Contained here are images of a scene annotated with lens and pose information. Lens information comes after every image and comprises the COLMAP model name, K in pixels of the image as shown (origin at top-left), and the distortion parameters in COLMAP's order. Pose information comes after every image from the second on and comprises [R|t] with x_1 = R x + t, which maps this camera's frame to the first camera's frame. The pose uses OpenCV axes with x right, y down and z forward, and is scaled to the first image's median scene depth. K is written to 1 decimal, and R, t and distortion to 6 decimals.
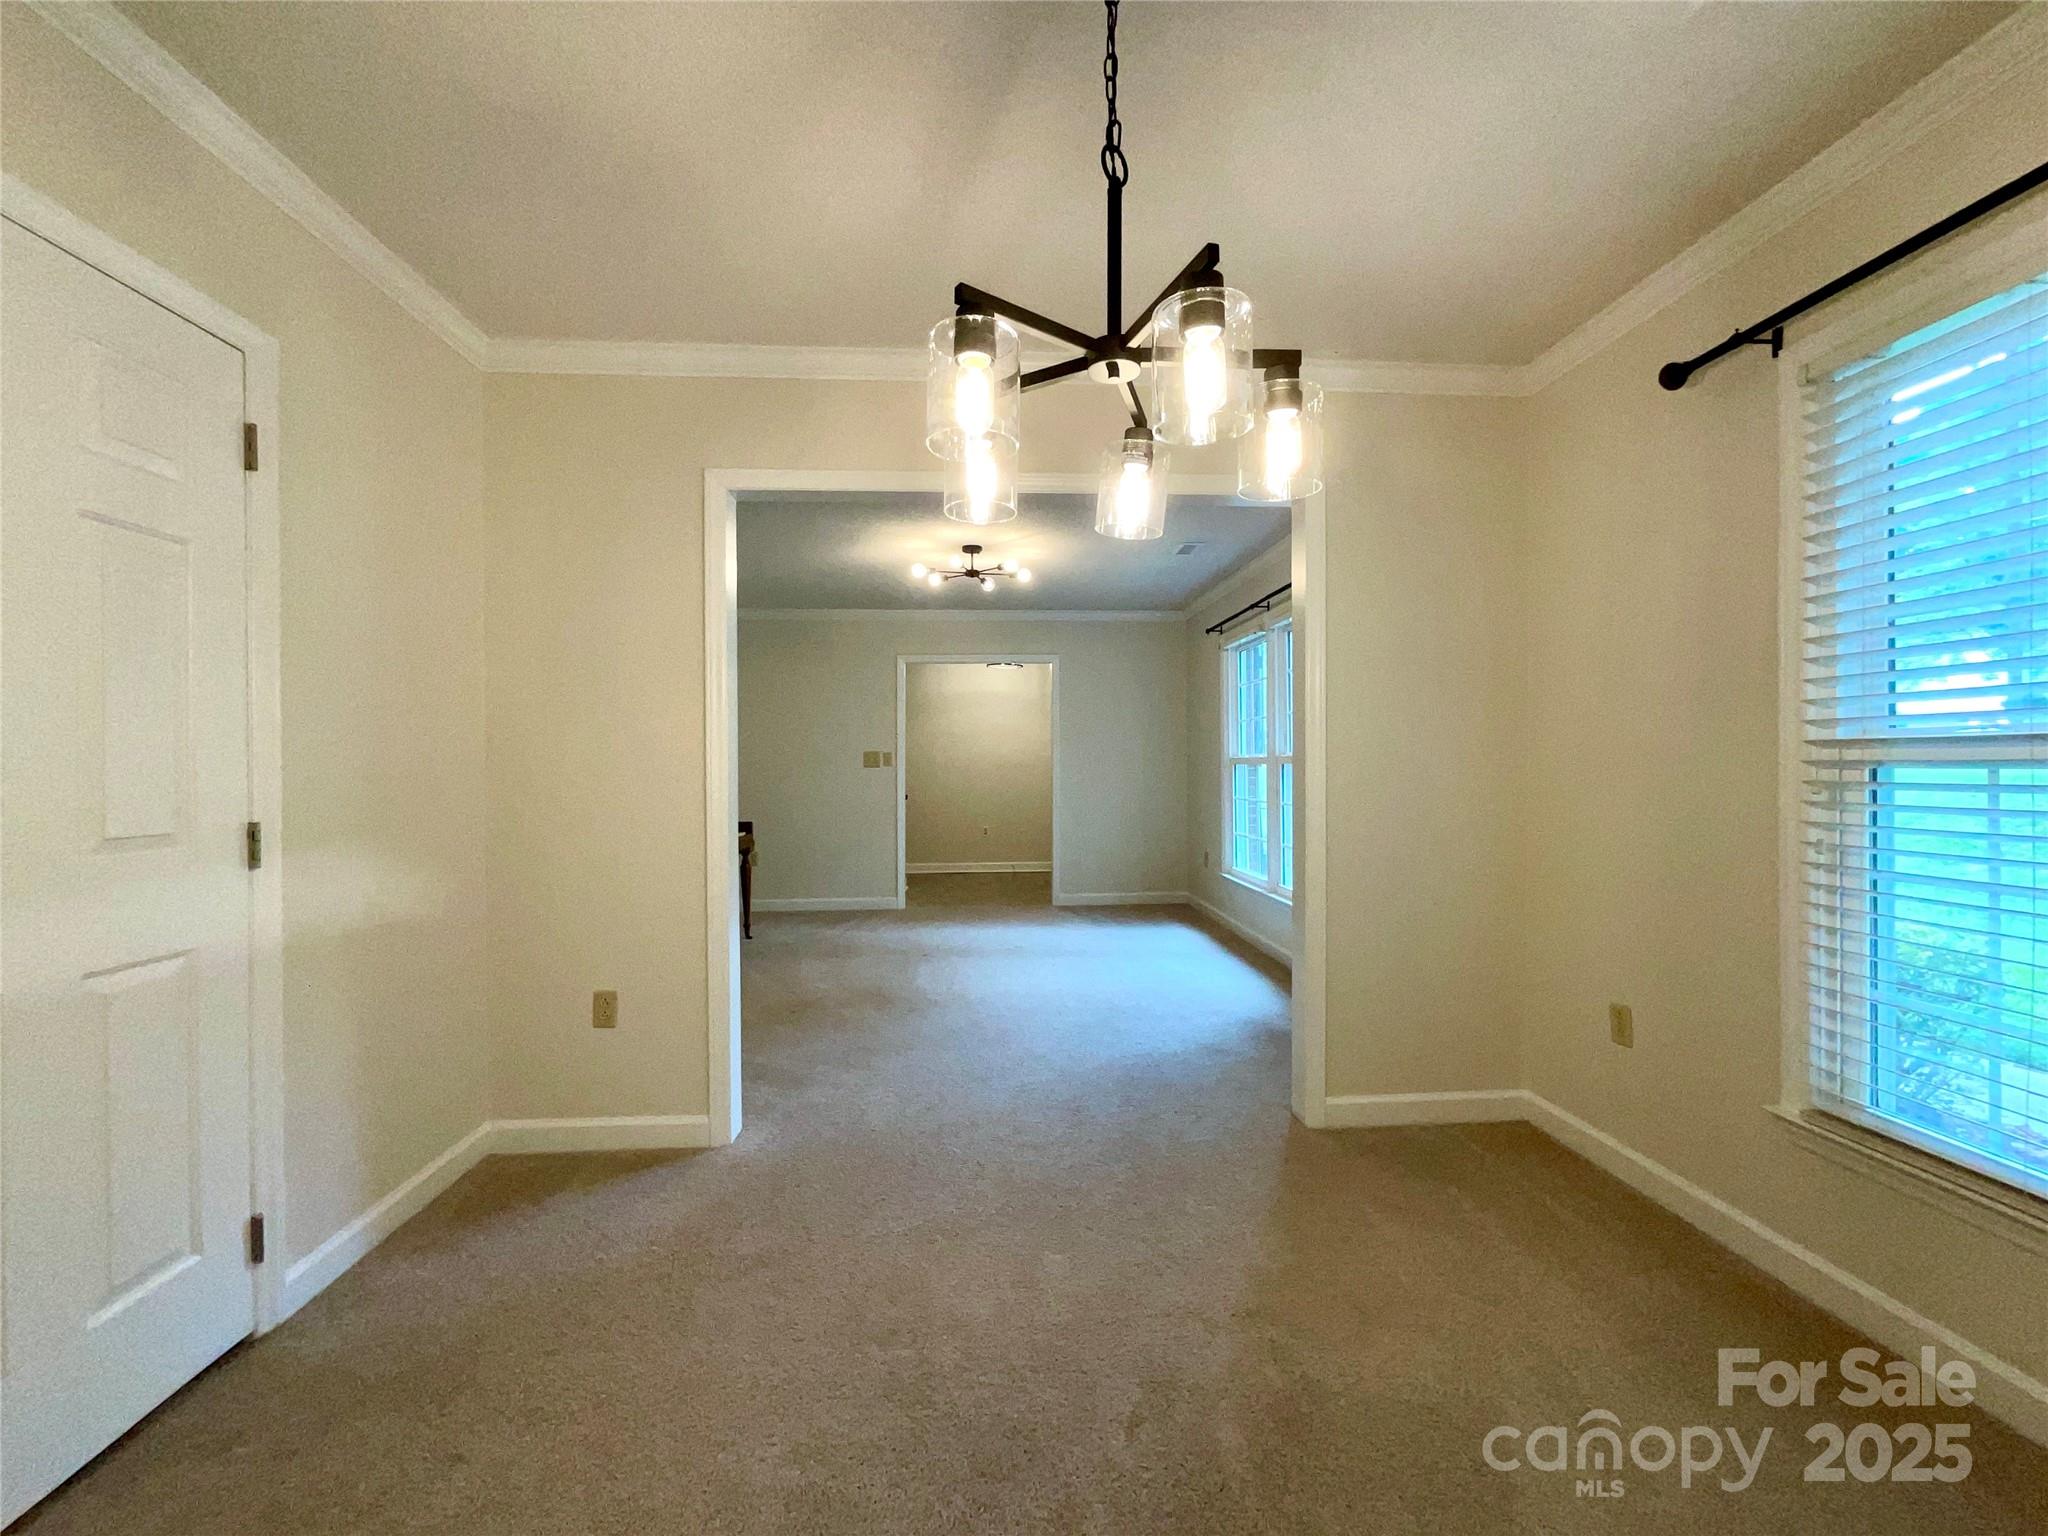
lens RADIAL K [[822.5, 0, 1024.0], [0, 822.5, 768.0], [0, 0, 1]] dist [-0.002376, -0.000100]
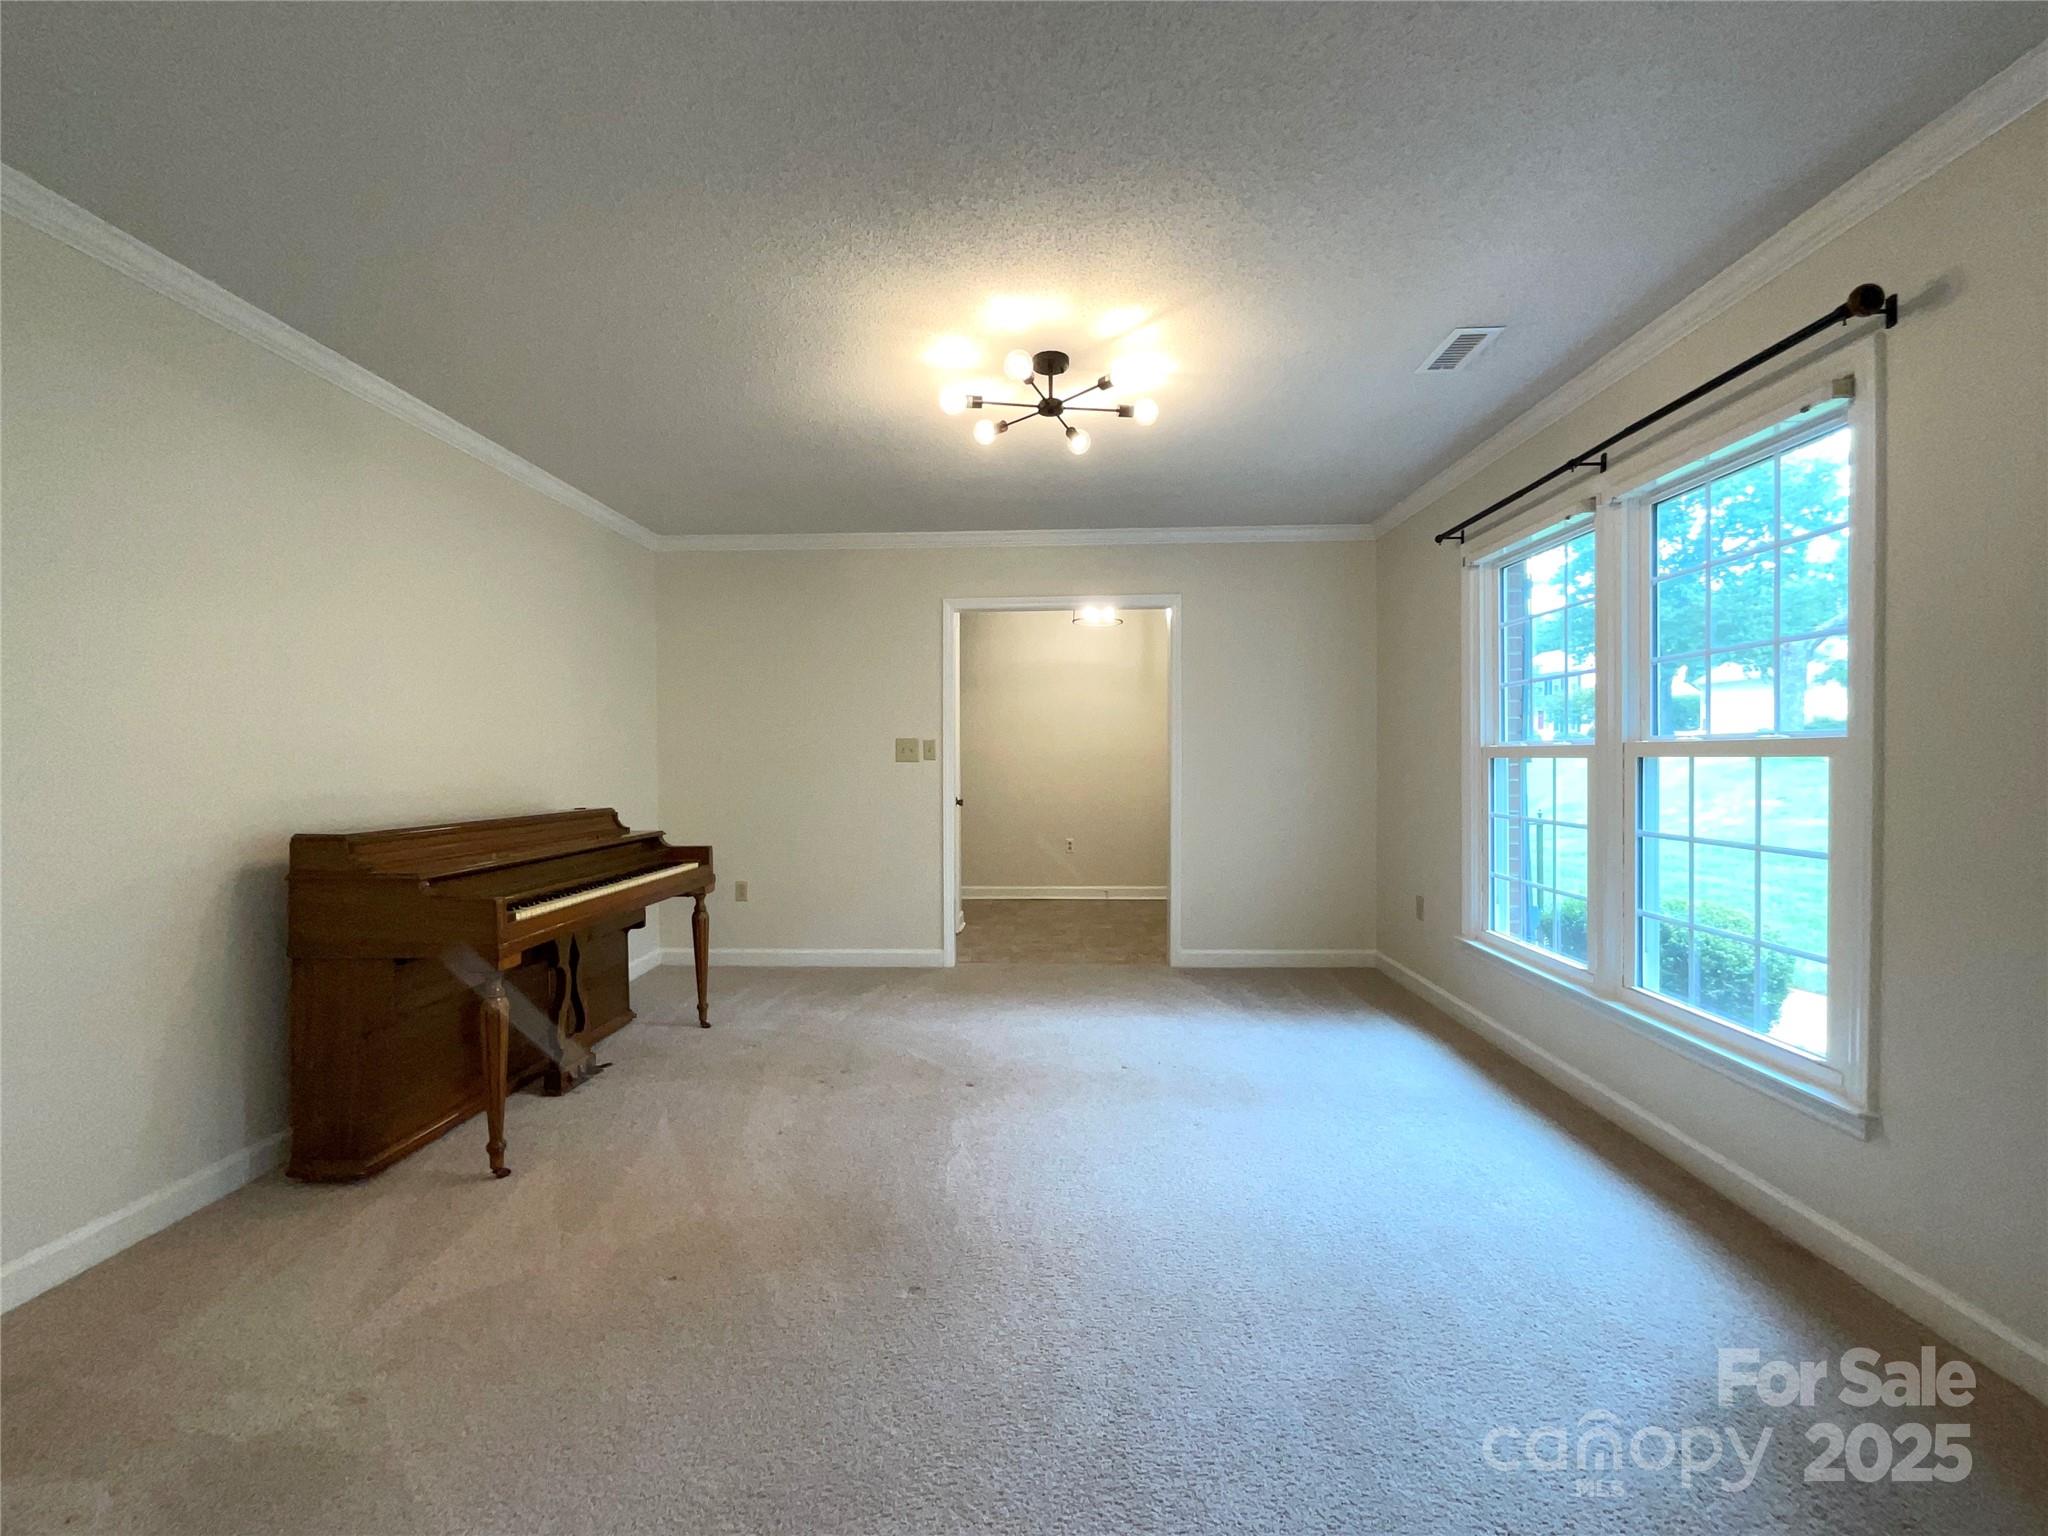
lens RADIAL K [[822.5, 0, 1024.0], [0, 822.5, 768.0], [0, 0, 1]] dist [-0.002376, -0.000100]
pose [[0.995431, 0.002376, -0.095453, -0.022907], [-0.001510, 0.999957, 0.009143, -0.002109], [0.095471, -0.008957, 0.995392, 0.365757]]
